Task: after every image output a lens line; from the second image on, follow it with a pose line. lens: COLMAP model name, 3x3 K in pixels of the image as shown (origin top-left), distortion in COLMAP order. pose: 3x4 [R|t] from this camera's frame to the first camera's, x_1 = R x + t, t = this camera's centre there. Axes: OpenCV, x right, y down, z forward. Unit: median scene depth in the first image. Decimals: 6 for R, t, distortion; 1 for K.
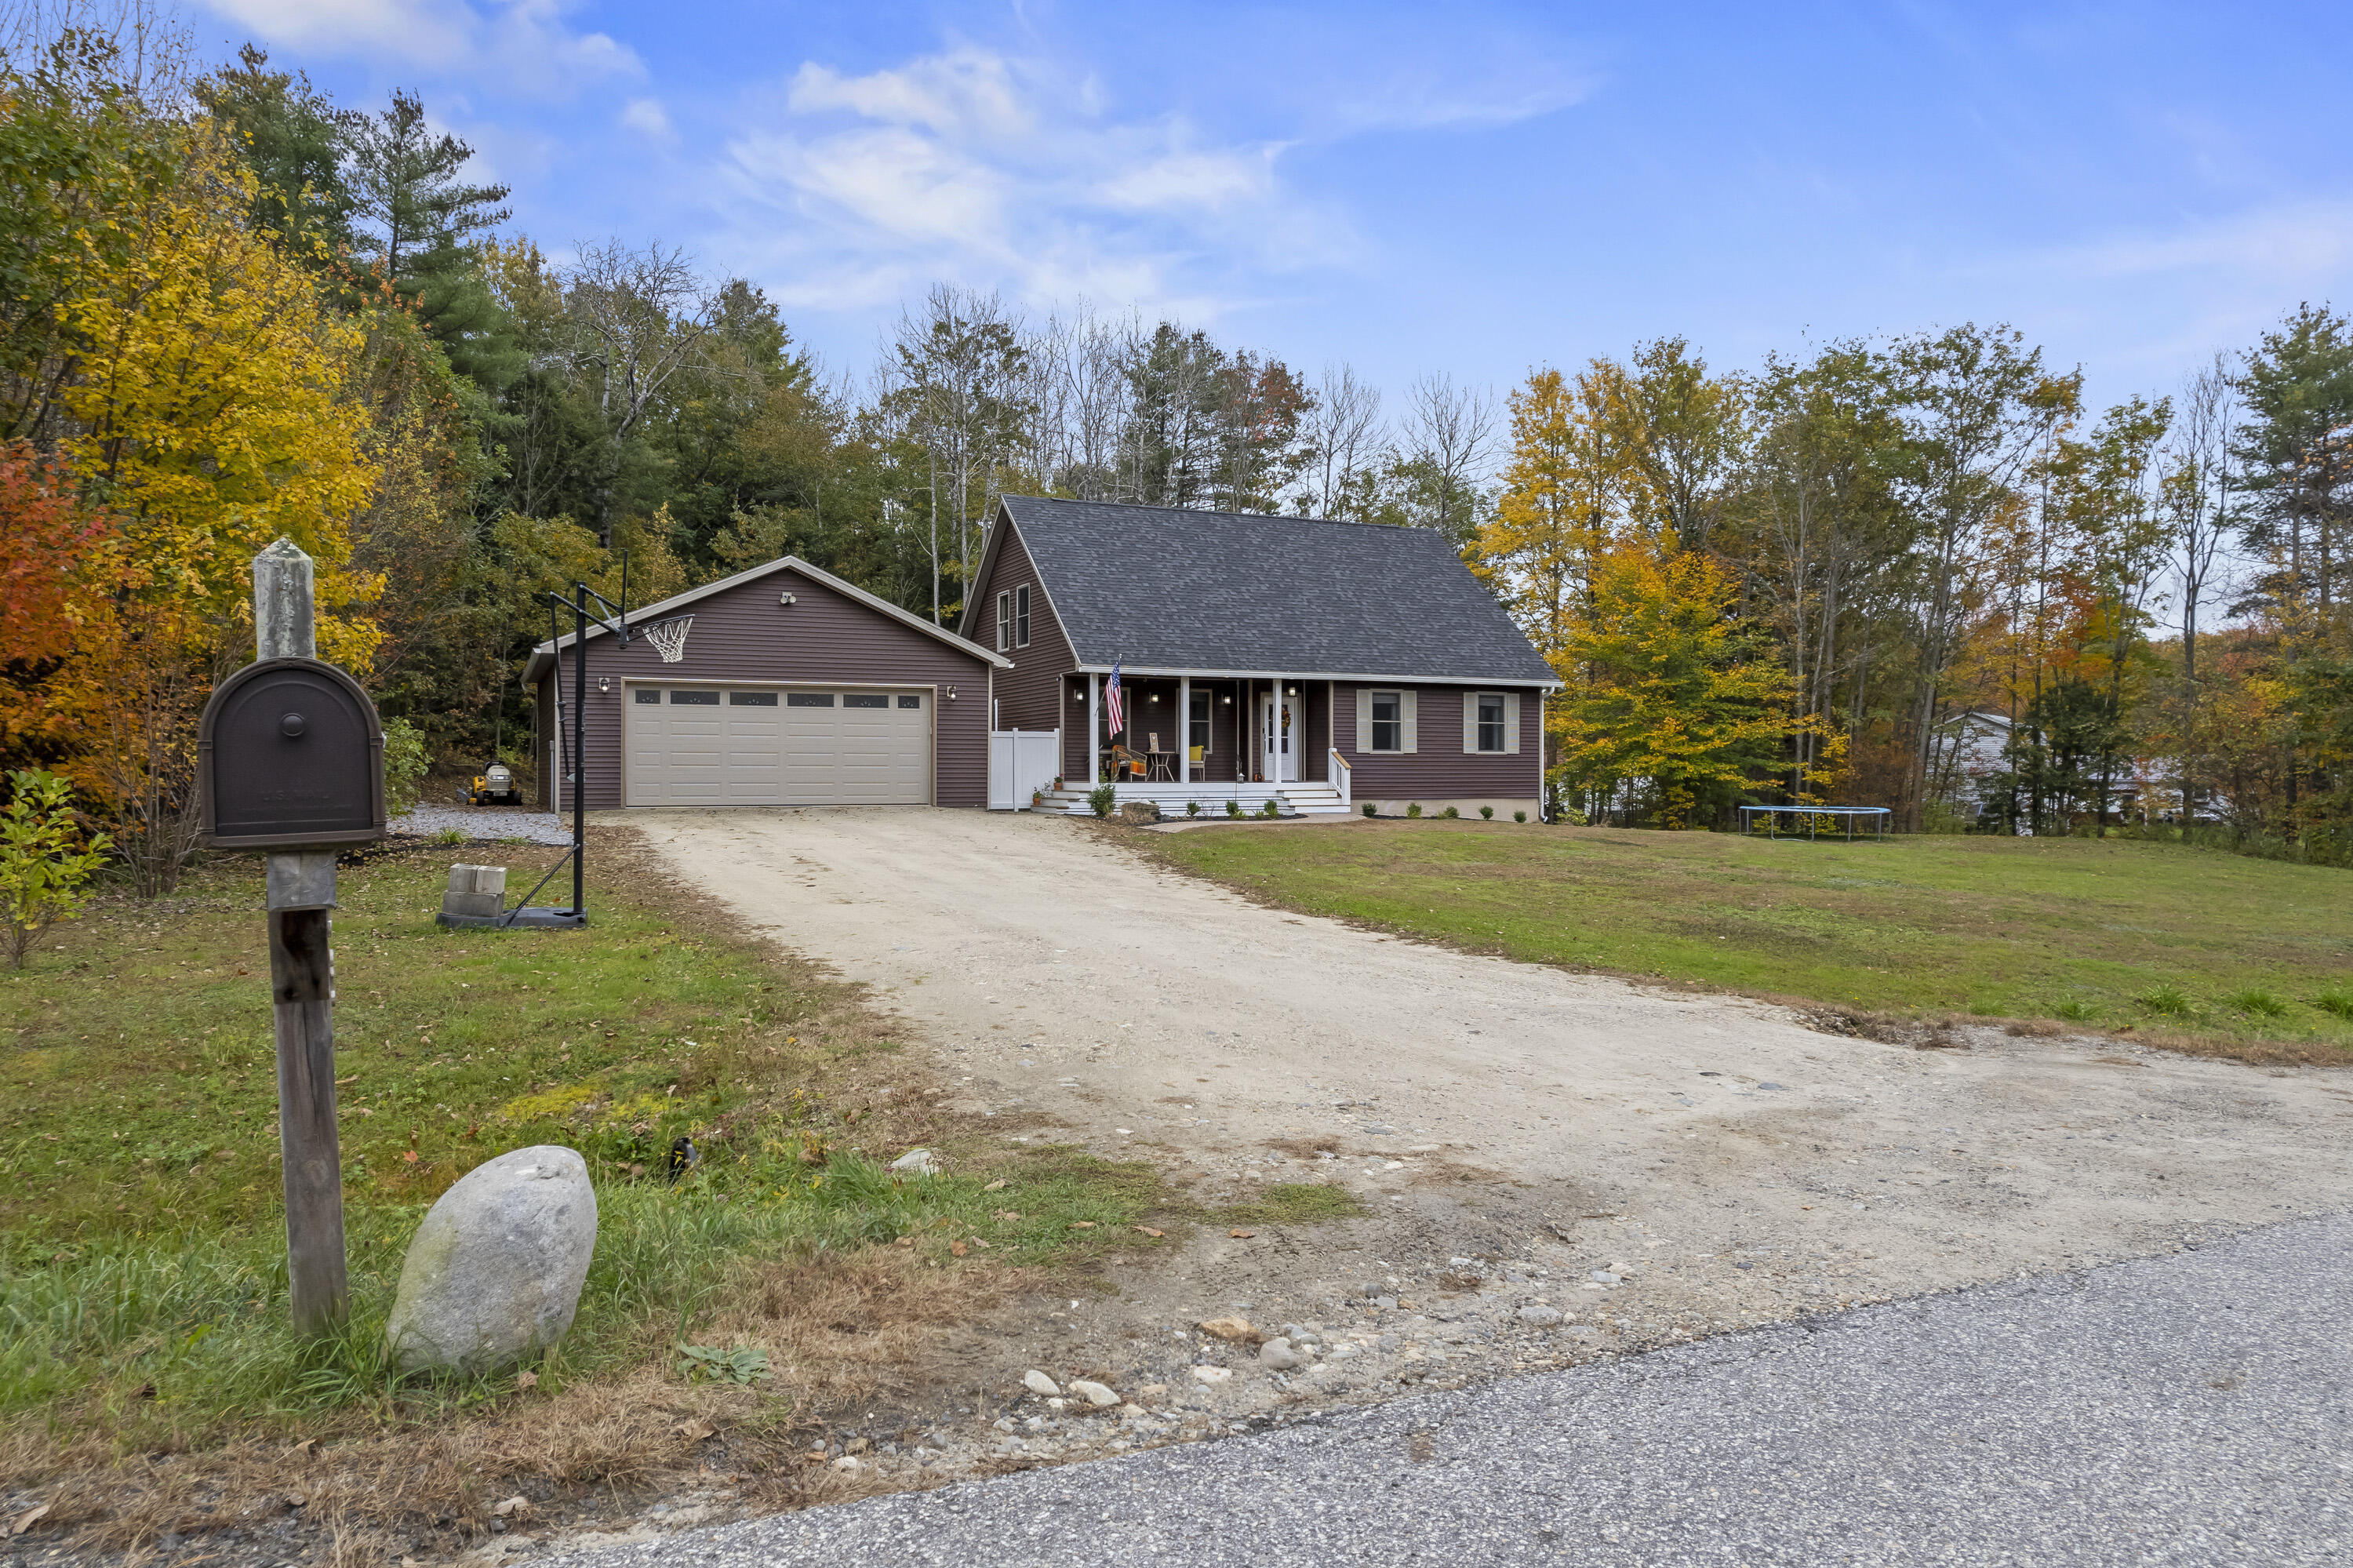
lens RADIAL K [[1513.2, 0, 1169.4], [0, 1513.2, 785.5], [0, 0, 1]] dist [-0.075733, 0.067834]
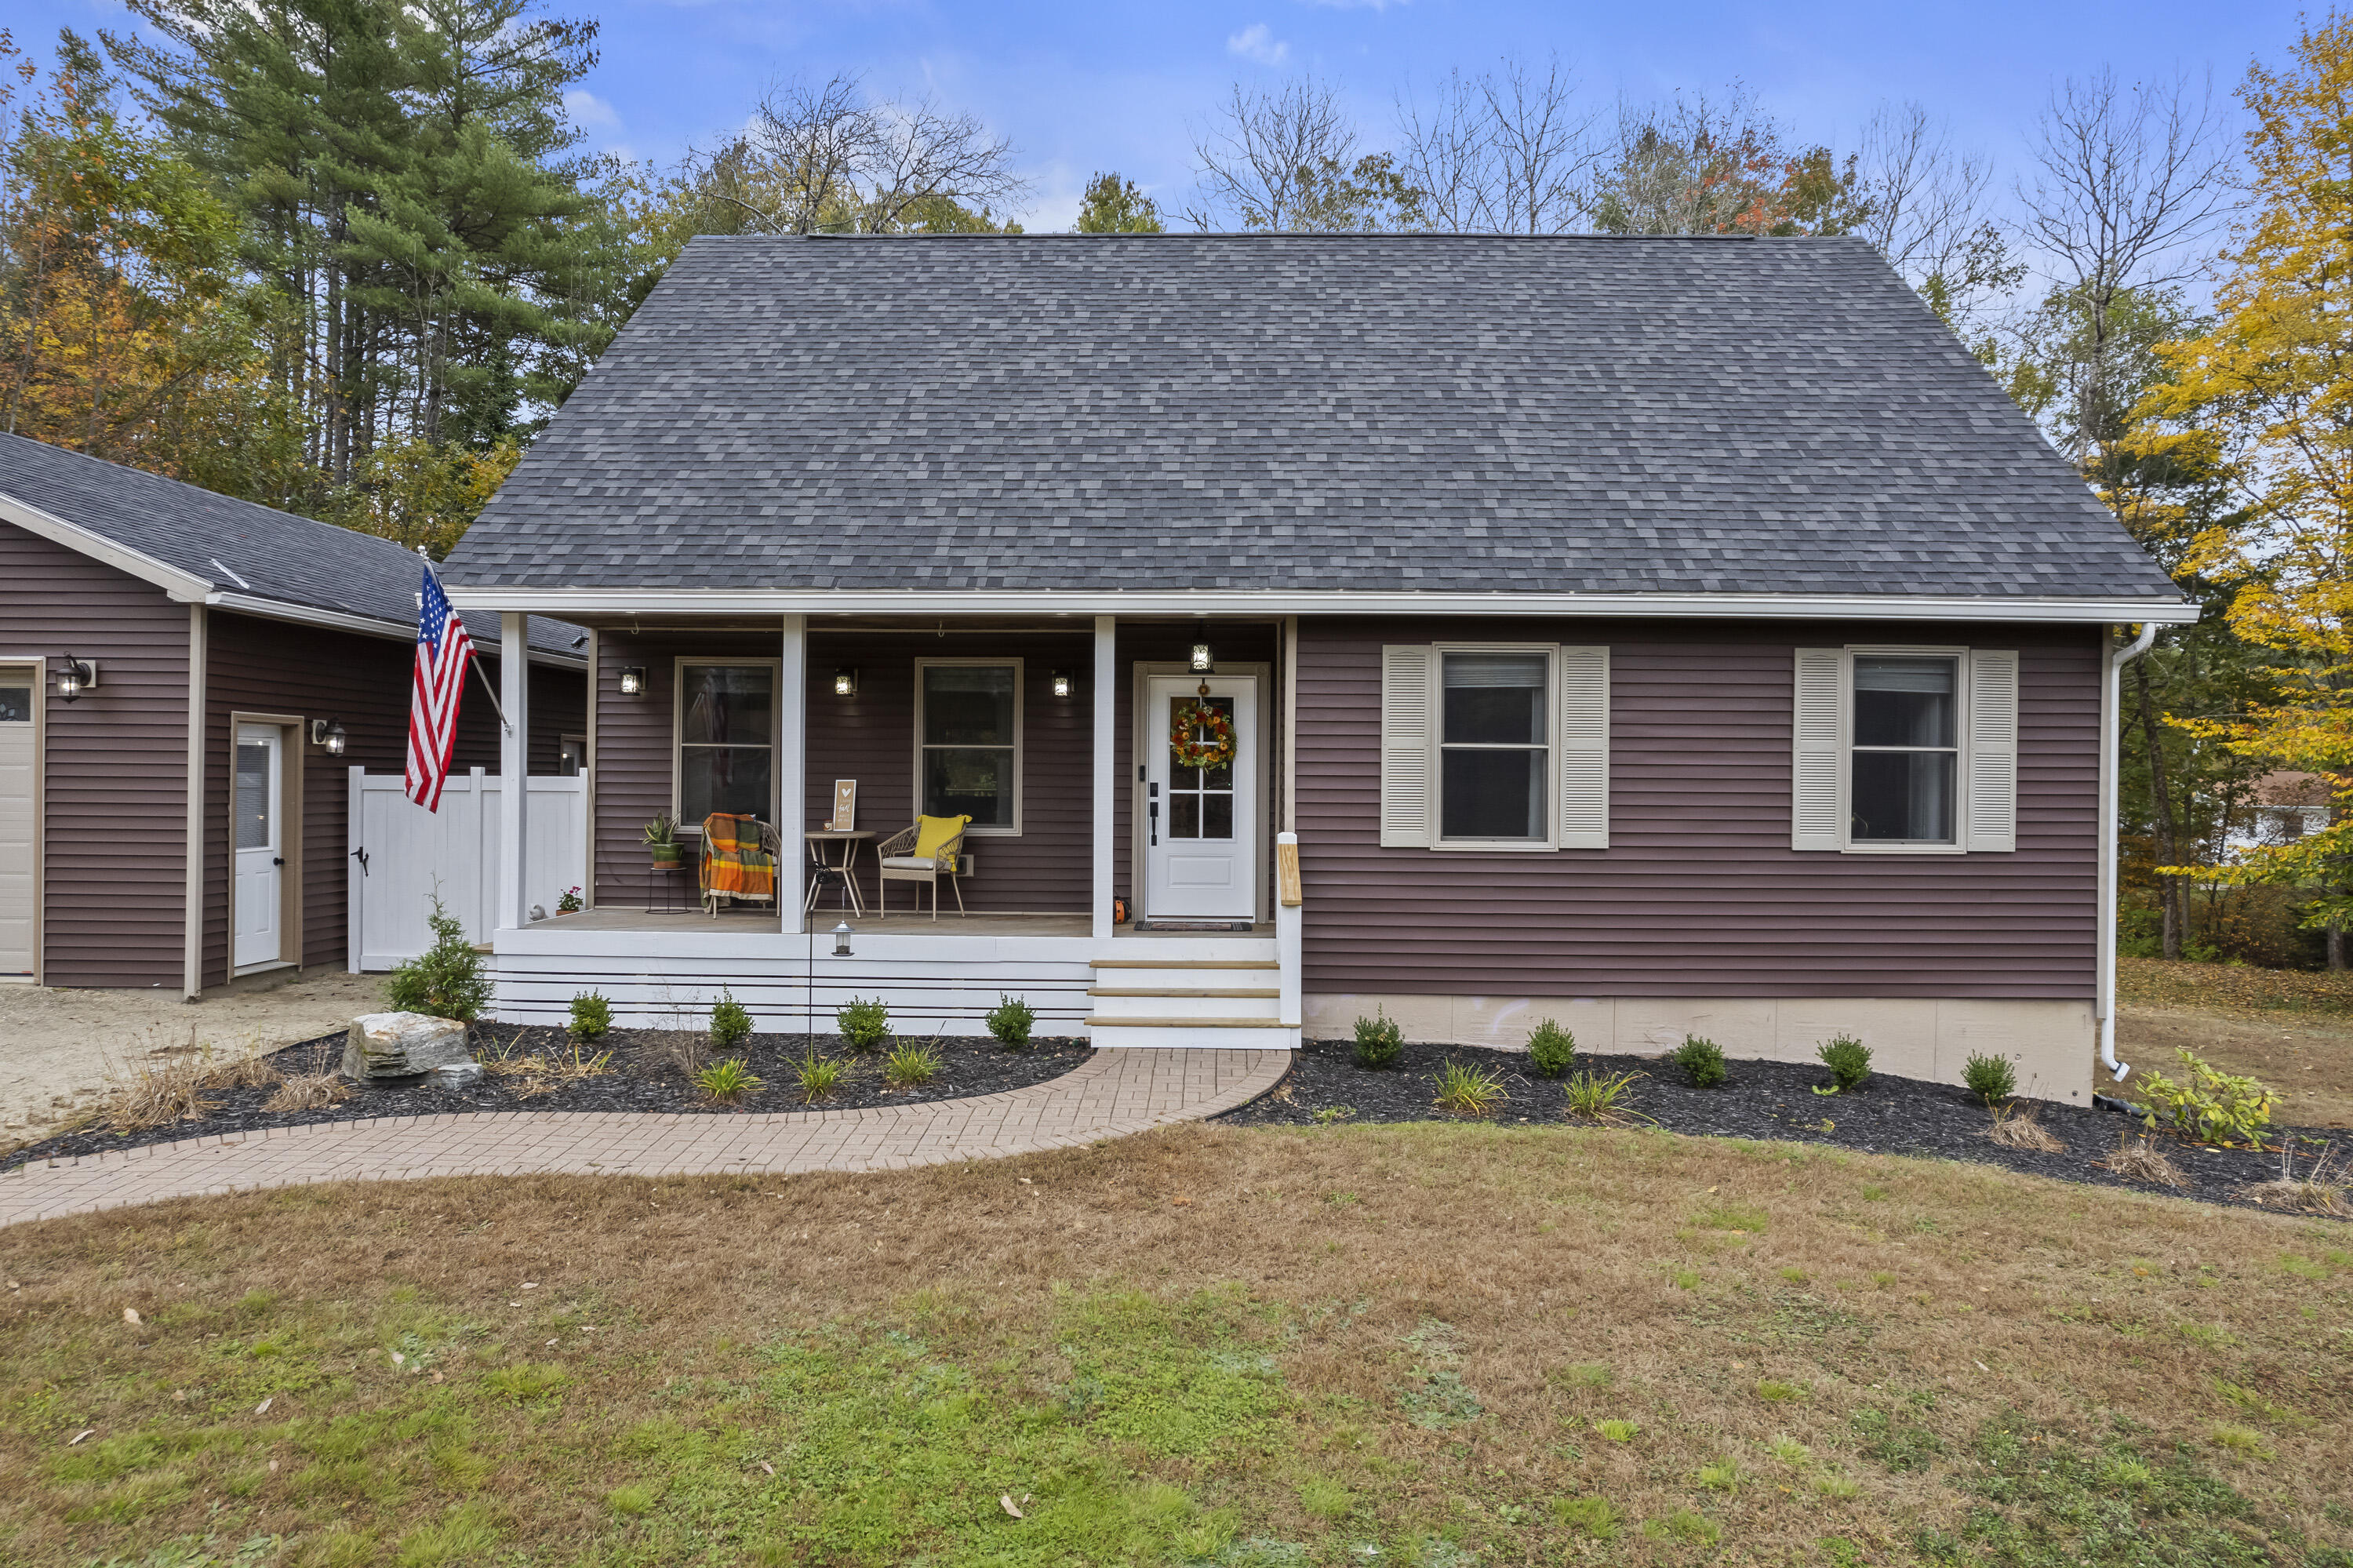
lens RADIAL K [[1511.3, 0, 1186.7], [0, 1511.3, 784.6], [0, 0, 1]] dist [-0.058822, 0.039600]
pose [[0.897856, 0.009635, -0.440184, 0.227045], [-0.012294, 0.999919, -0.003189, -0.033173], [0.440118, 0.008275, 0.897902, 0.703771]]
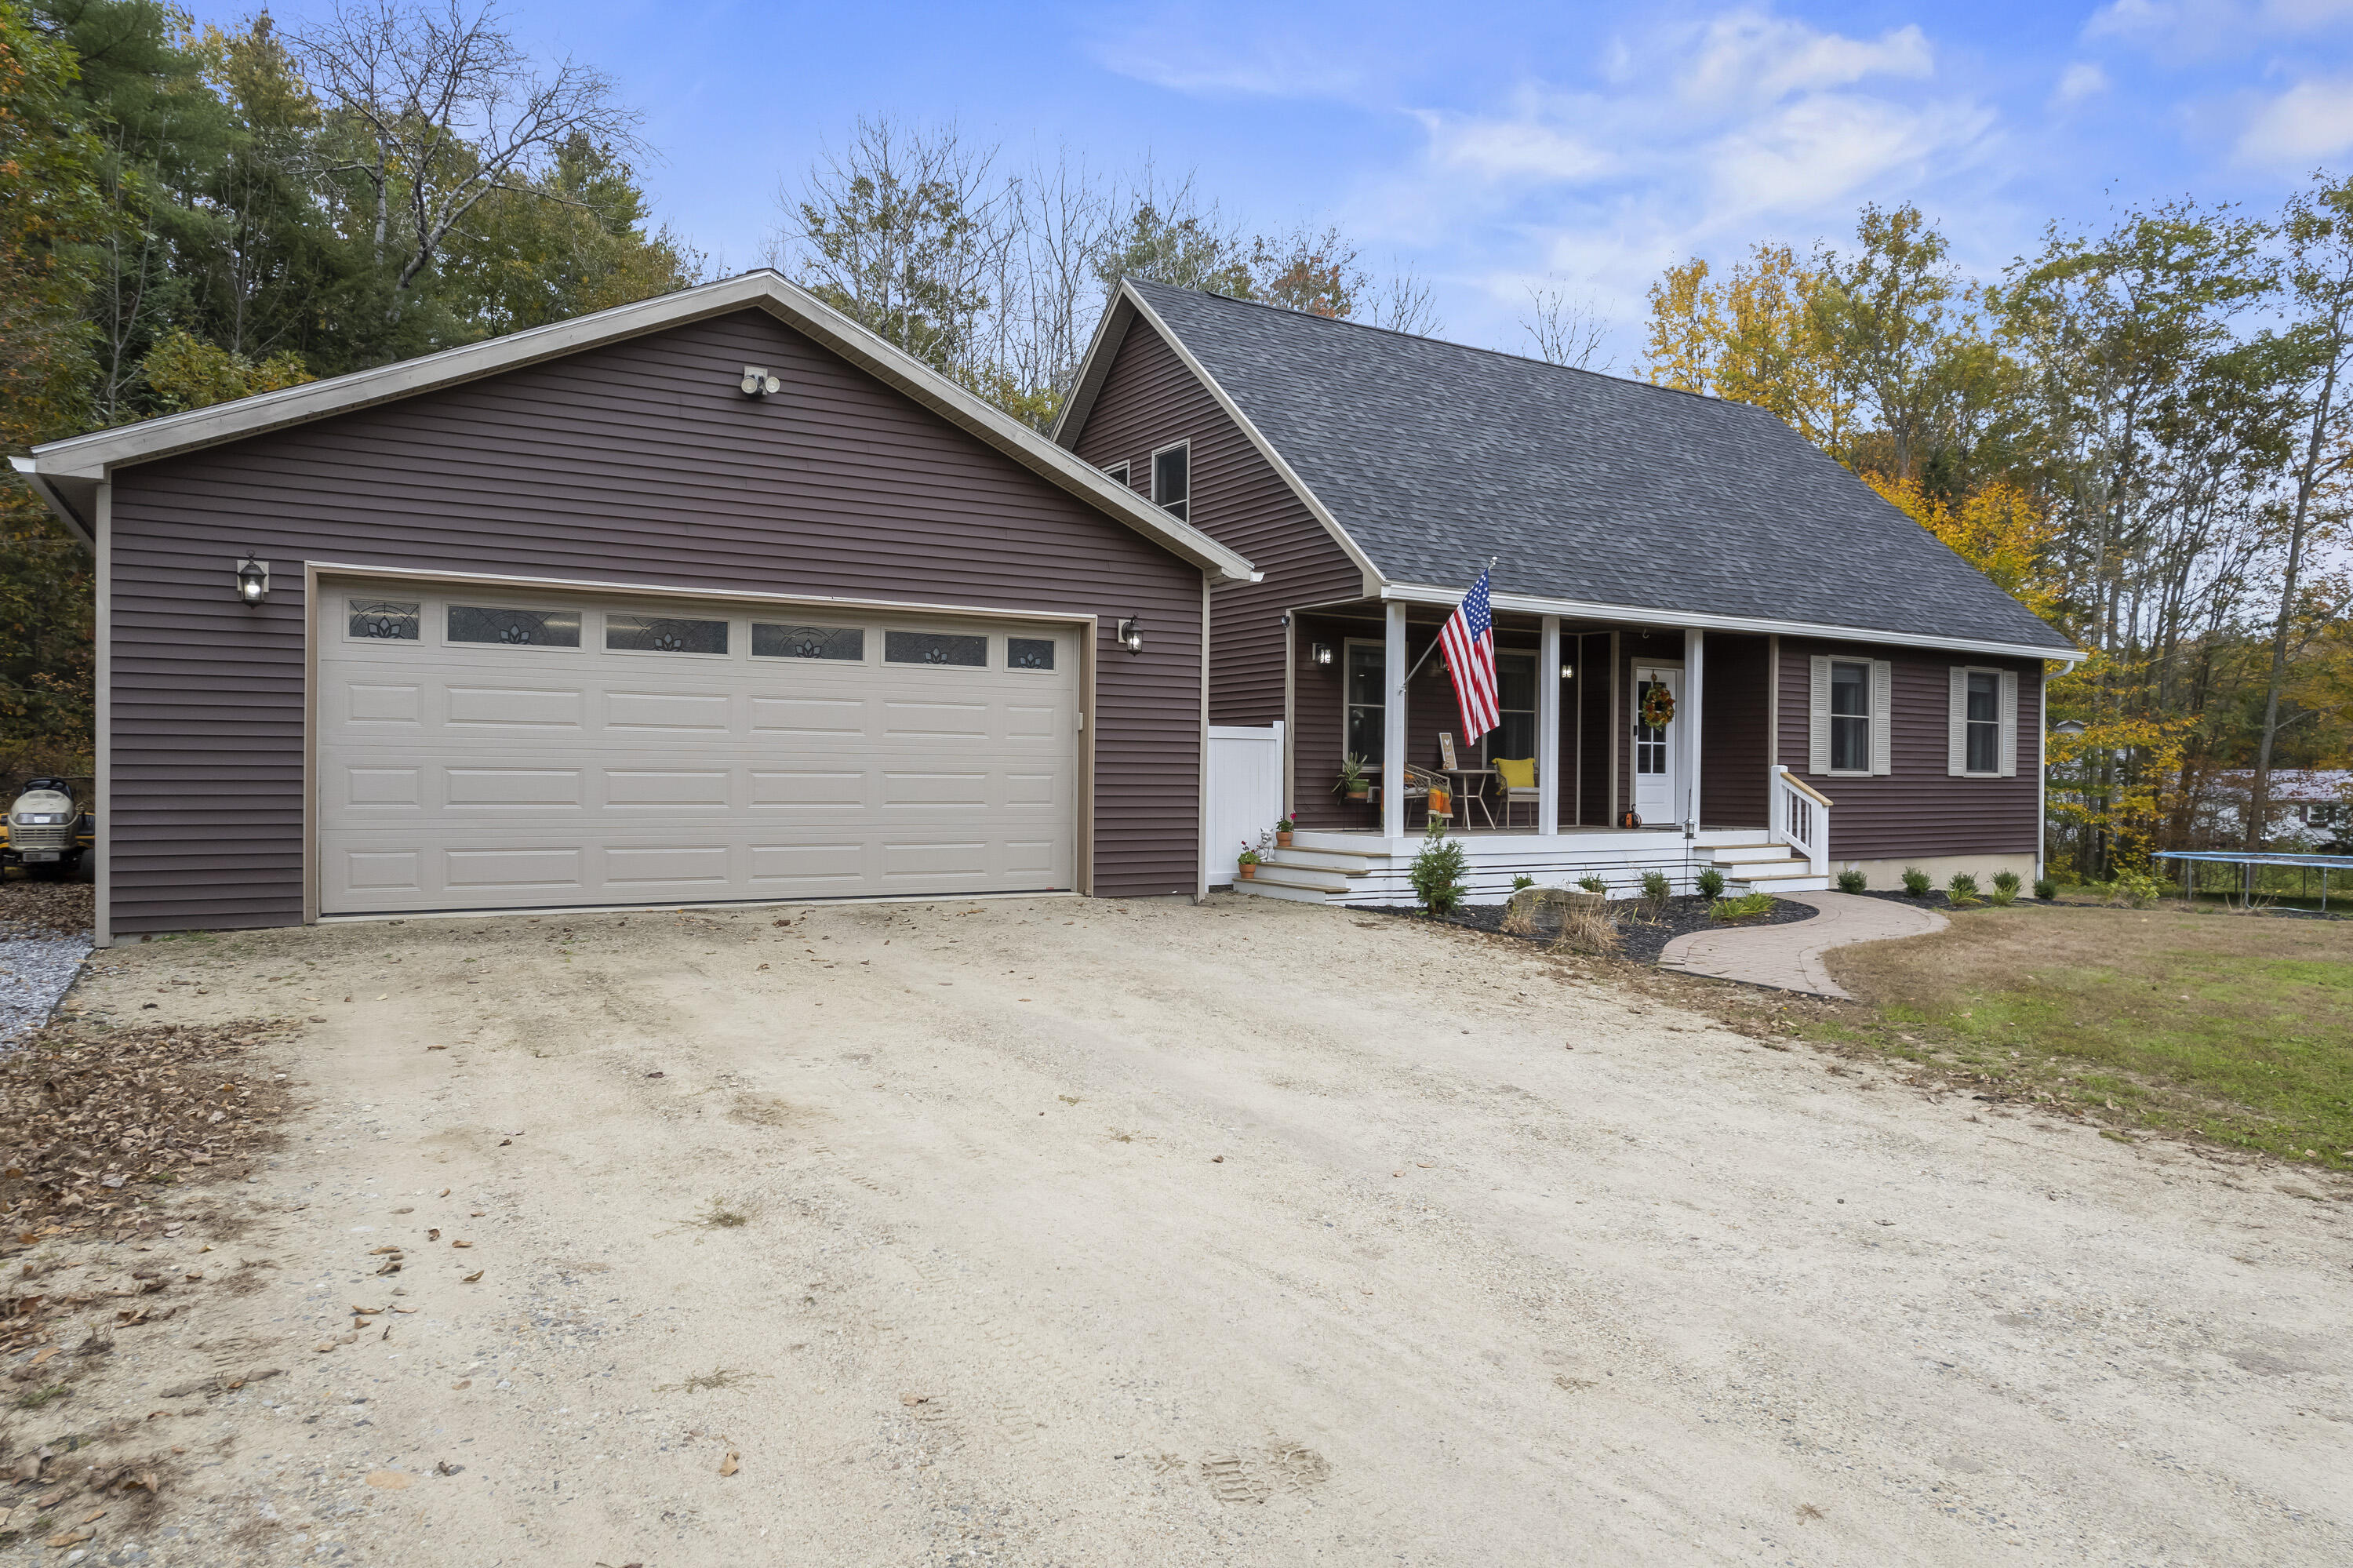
lens RADIAL K [[1512.4, 0, 1176.5], [0, 1512.4, 784.0], [0, 0, 1]] dist [-0.067729, 0.046256]
pose [[0.993689, 0.006169, 0.111998, -0.158456], [-0.005838, 0.999978, -0.003278, -0.015049], [-0.112015, 0.002603, 0.993703, 0.502559]]
